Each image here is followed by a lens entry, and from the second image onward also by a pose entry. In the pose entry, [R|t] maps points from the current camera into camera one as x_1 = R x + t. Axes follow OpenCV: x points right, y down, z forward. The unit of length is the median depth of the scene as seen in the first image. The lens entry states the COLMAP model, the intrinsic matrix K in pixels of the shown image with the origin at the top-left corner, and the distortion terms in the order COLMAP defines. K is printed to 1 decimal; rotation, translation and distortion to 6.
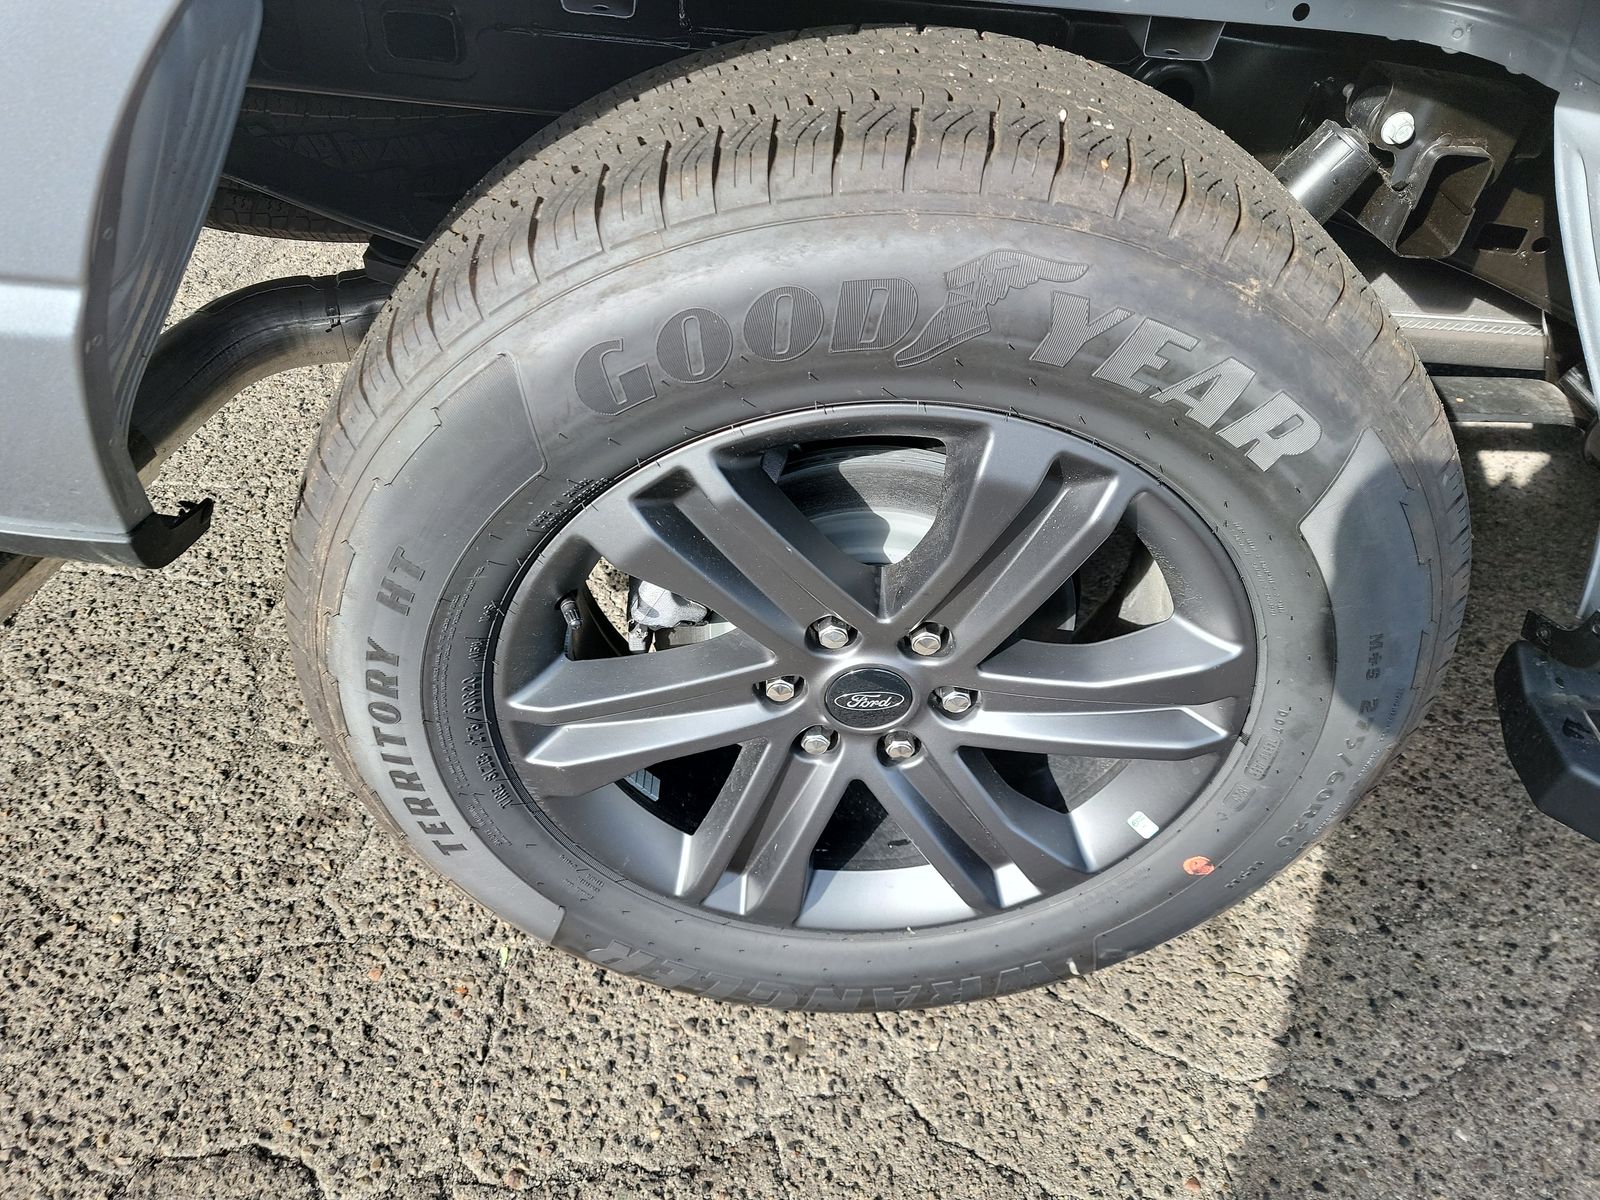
lens RADIAL K [[1117.5, 0, 800.0], [0, 1117.5, 600.0], [0, 0, 1]] dist [0.001174, 0.000271]
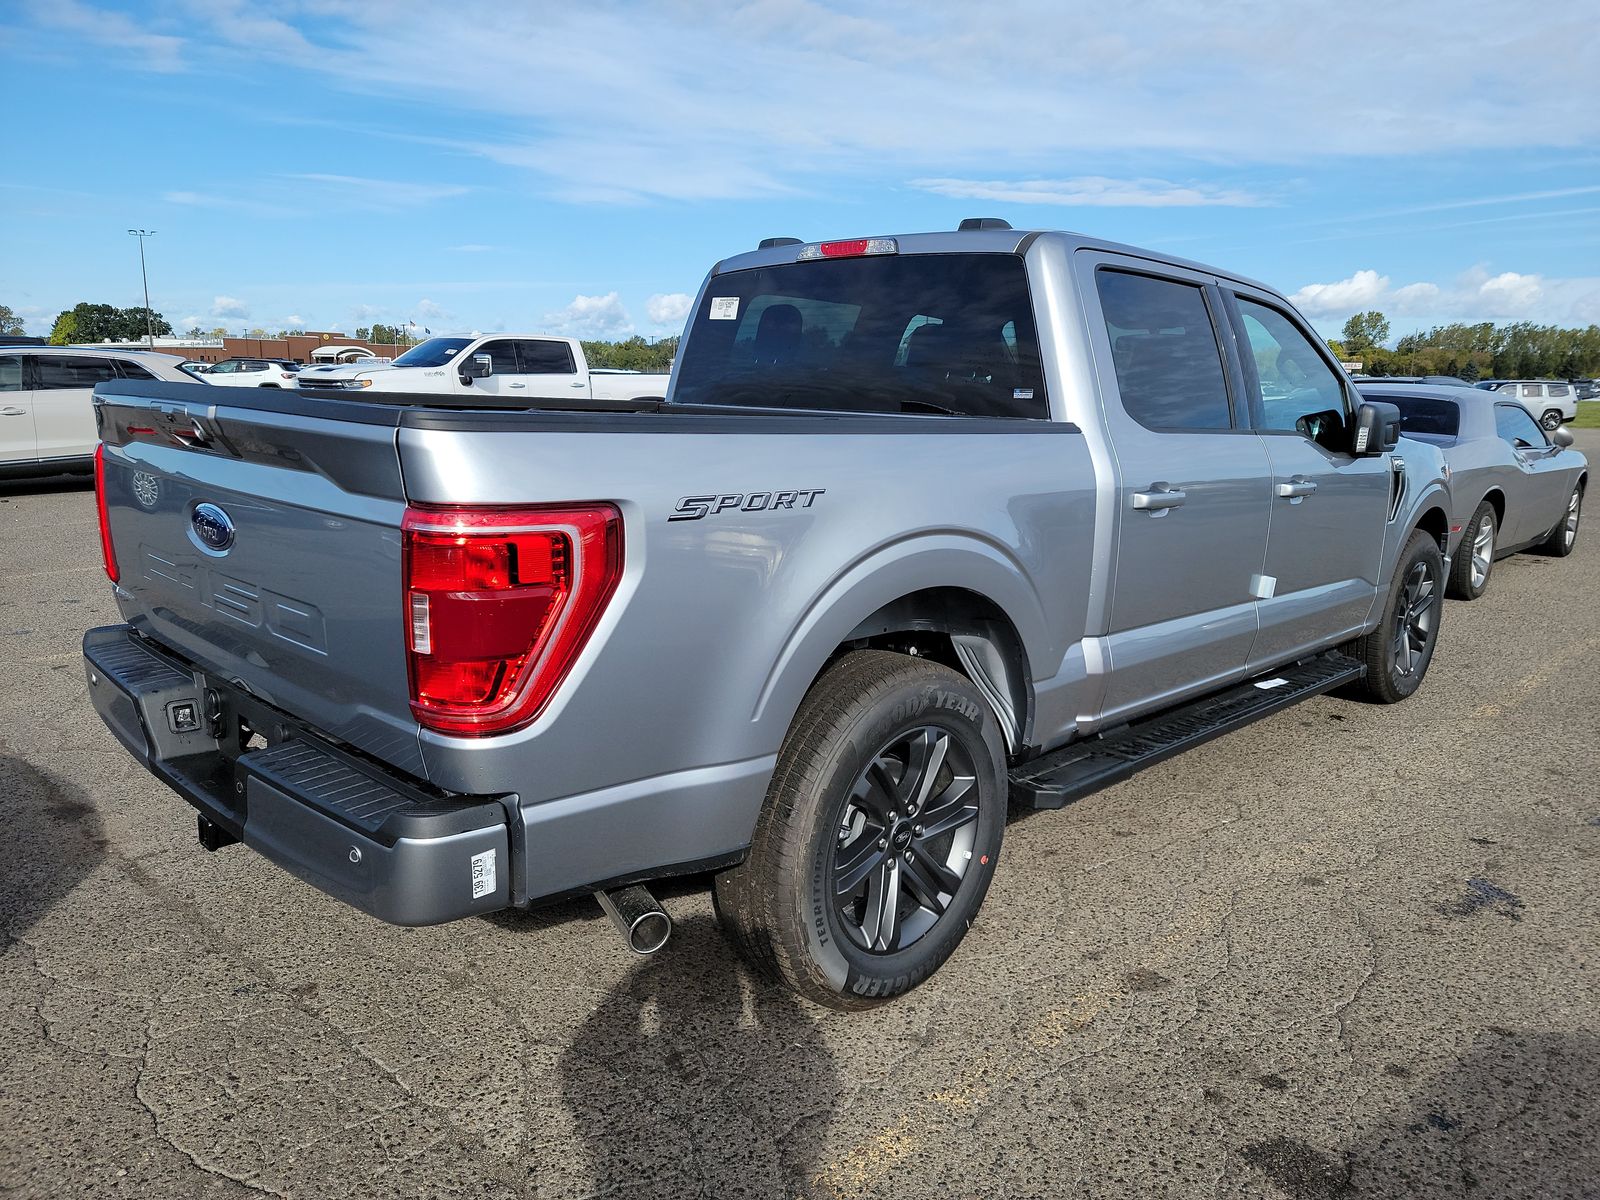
lens RADIAL K [[1117.5, 0, 800.0], [0, 1117.5, 600.0], [0, 0, 1]] dist [0.001174, 0.000271]
pose [[0.700694, -0.174639, 0.691758, -2.781127], [0.496784, 0.815341, -0.297362, 0.426801], [-0.512088, 0.552014, 0.658062, -1.643878]]
